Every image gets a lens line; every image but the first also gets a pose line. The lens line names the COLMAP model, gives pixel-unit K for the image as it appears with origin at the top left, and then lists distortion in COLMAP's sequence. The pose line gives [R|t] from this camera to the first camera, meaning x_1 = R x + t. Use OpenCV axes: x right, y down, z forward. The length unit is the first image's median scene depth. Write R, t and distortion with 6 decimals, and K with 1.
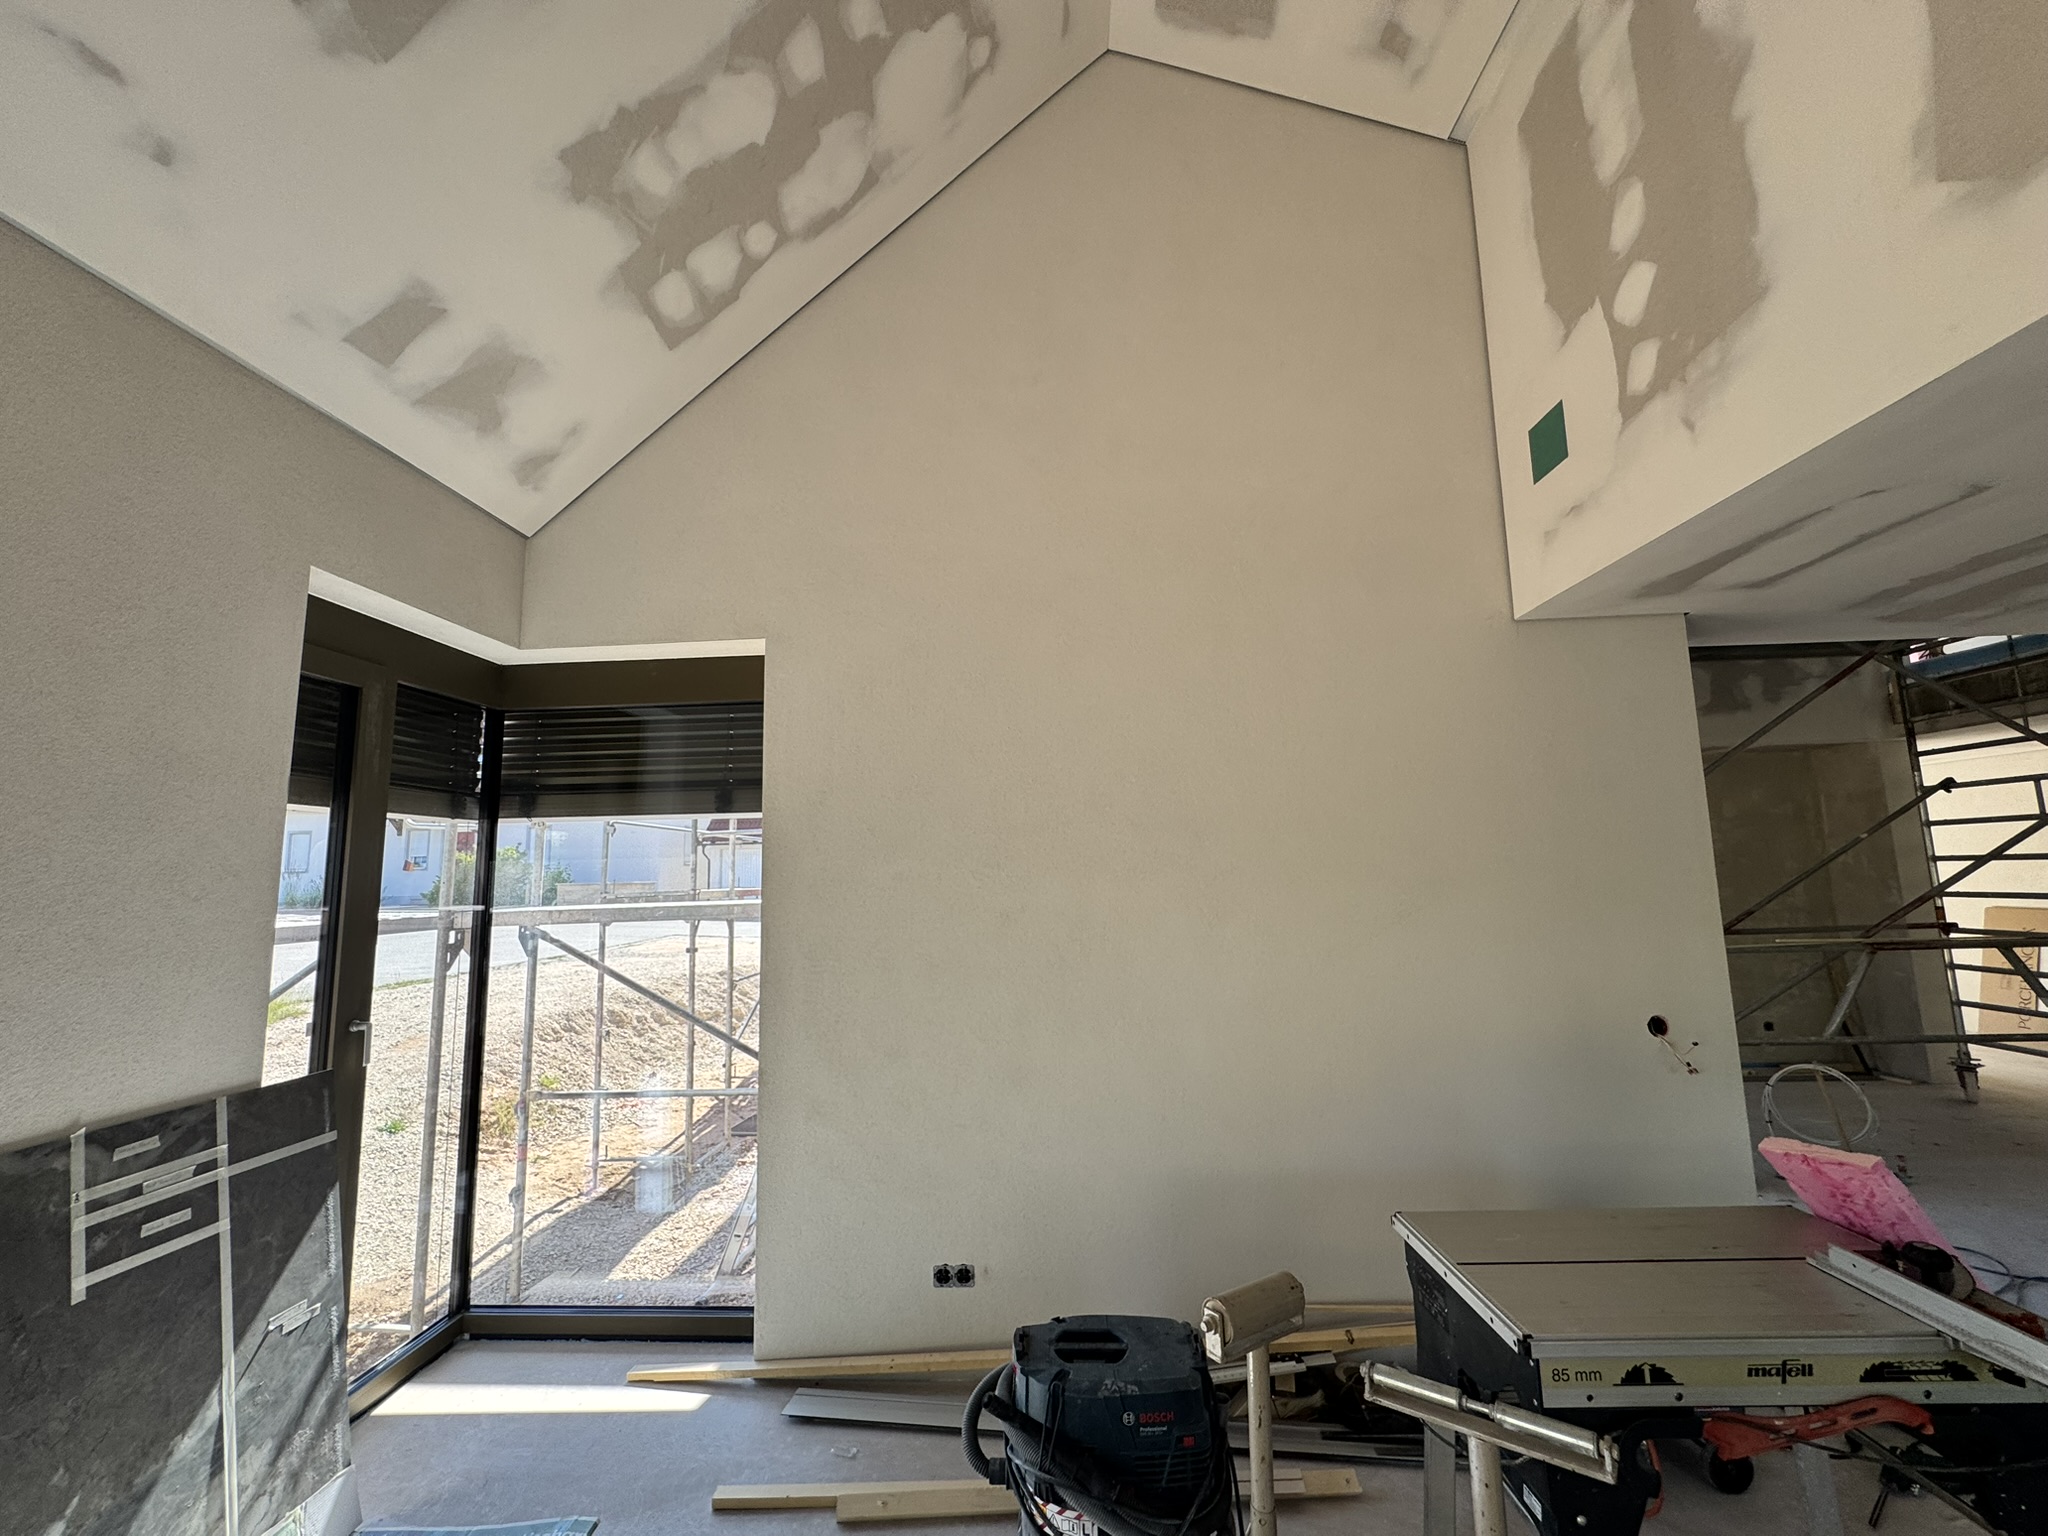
lens RADIAL K [[817.8, 0, 1024.0], [0, 817.8, 768.0], [0, 0, 1]] dist [-0.000809, -0.000018]
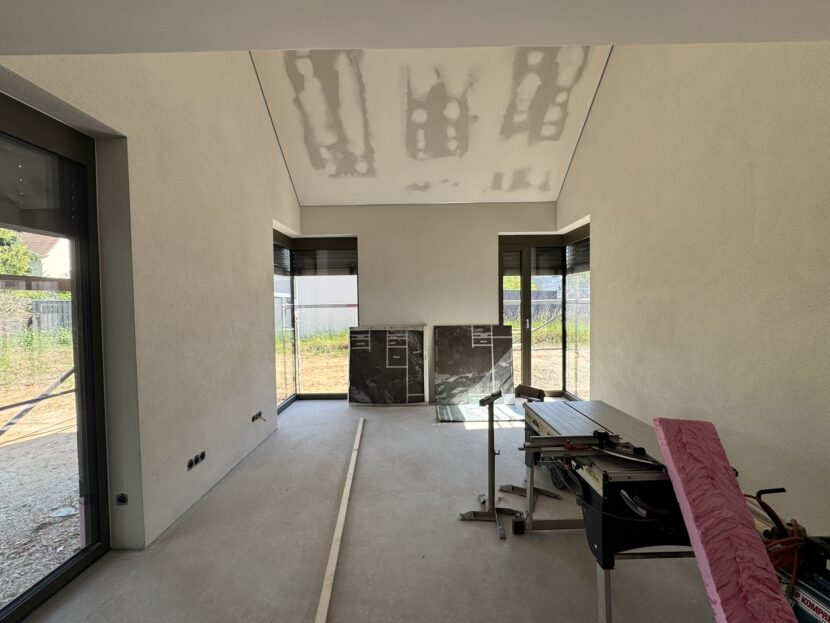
lens RADIAL K [[331.2, 0, 415.0], [0, 331.2, 311.5], [0, 0, 1]] dist [-0.001572, 0.000551]
pose [[0.047503, 0.060771, -0.997021, 1.249149], [0.140674, 0.987792, 0.066910, 0.041013], [0.988916, -0.143433, 0.038374, 0.291127]]
